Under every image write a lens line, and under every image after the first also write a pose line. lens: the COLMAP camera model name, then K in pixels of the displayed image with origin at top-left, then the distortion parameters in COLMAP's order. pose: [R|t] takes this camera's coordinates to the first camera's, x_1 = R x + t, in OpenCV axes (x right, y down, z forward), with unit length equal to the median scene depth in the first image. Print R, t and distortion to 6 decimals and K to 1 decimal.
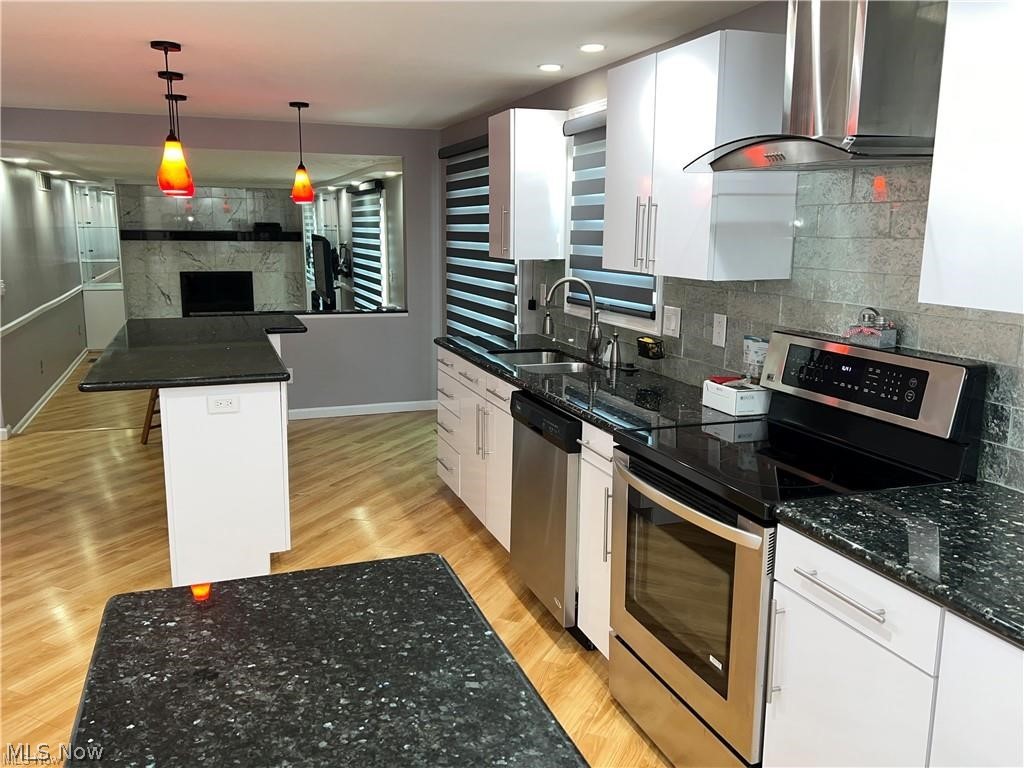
lens RADIAL K [[840.3, 0, 512.0], [0, 840.3, 384.0], [0, 0, 1]] dist [0.106208, -0.165667]
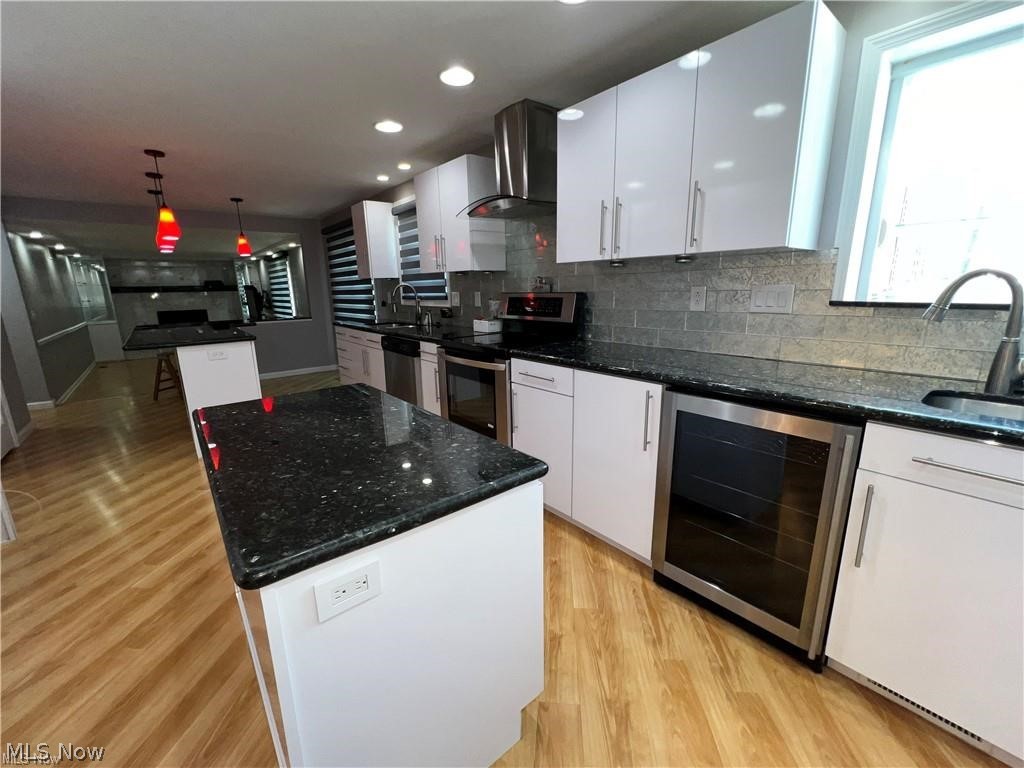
lens RADIAL K [[428.6, 0, 513.0], [0, 428.6, 387.1], [0, 0, 1]] dist [-0.003147, -0.000019]
pose [[0.942771, -0.099832, 0.318144, -0.039619], [0.086371, 0.994678, 0.056175, 0.095460], [-0.322059, -0.025482, 0.946377, -0.077462]]
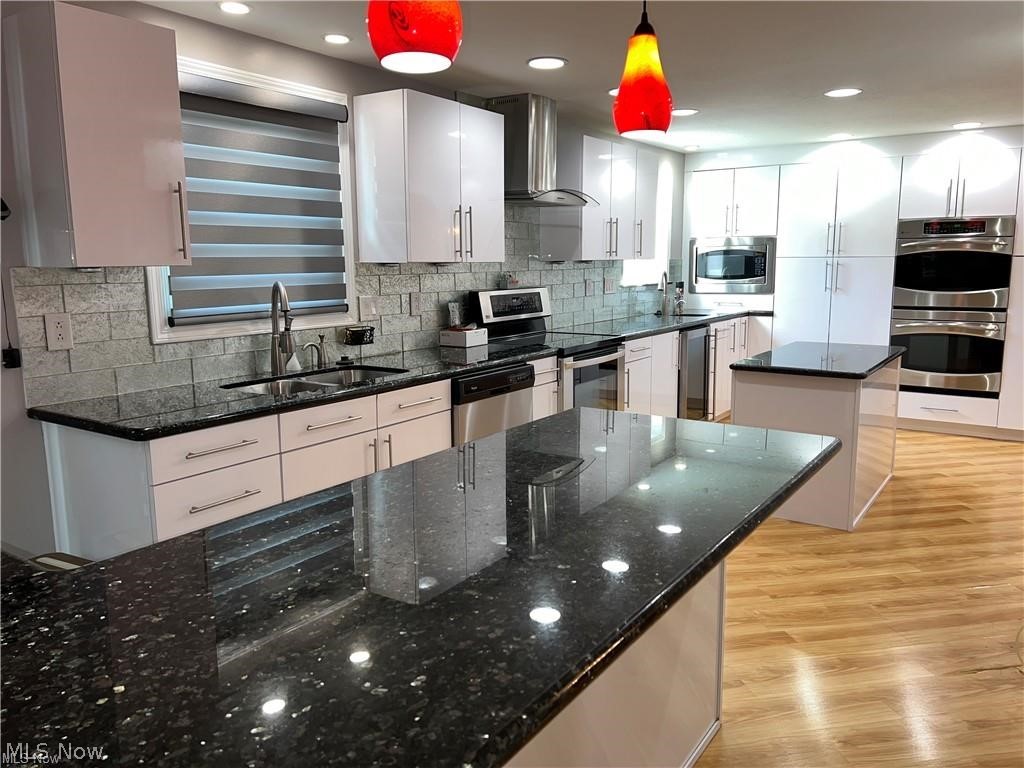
lens RADIAL K [[753.2, 0, 518.7], [0, 753.2, 382.0], [0, 0, 1]] dist [0.086879, -0.095375]
pose [[-0.590481, -0.134630, 0.795743, -0.755276], [0.149625, 0.950632, 0.271865, -0.222812], [-0.793060, 0.279594, -0.541186, 1.377203]]
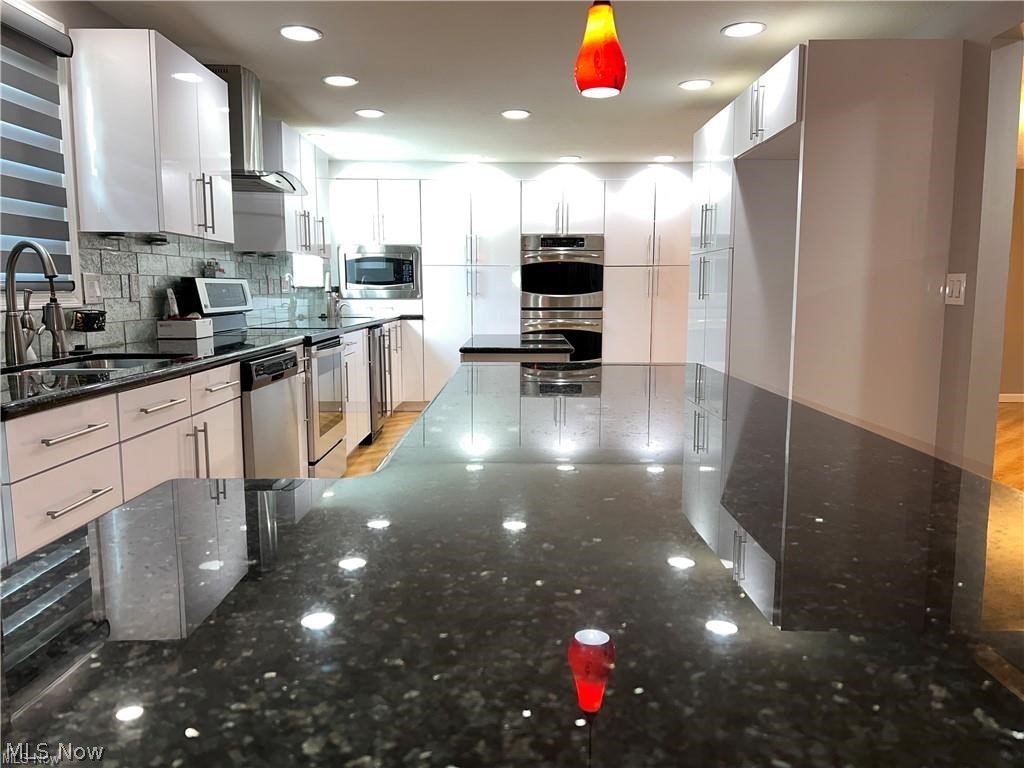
lens RADIAL K [[753.2, 0, 518.7], [0, 753.2, 382.0], [0, 0, 1]] dist [0.086879, -0.095375]
pose [[-0.940684, -0.051888, 0.335292, -0.539885], [0.052742, 0.953859, 0.295587, -0.196438], [-0.335158, 0.295738, -0.894543, 1.583873]]
